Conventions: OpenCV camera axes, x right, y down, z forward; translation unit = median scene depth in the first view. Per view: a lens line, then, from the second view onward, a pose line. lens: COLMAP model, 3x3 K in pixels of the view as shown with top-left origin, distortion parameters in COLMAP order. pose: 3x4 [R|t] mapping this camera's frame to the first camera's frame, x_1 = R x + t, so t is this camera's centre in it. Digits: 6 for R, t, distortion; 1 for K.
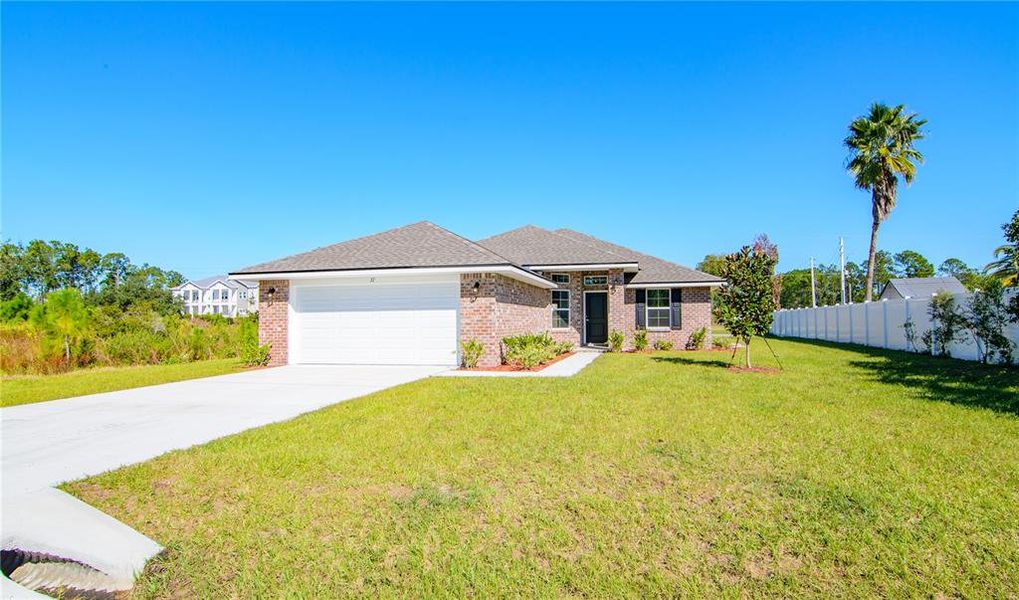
lens RADIAL K [[518.3, 0, 547.0], [0, 518.3, 303.0], [0, 0, 1]] dist [0.007821, 0.001090]
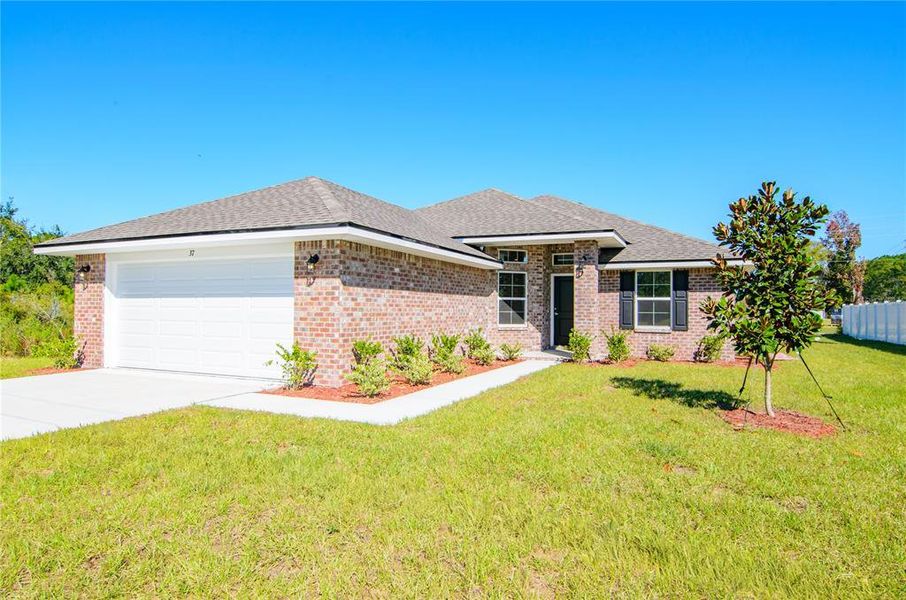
lens RADIAL K [[536.0, 0, 476.3], [0, 536.0, 298.2], [0, 0, 1]] dist [-0.000357, -0.011047]
pose [[0.978821, 0.012942, -0.204307, 0.131852], [-0.010379, 0.999853, 0.013612, 0.001926], [0.204453, -0.011203, 0.978812, 0.260867]]
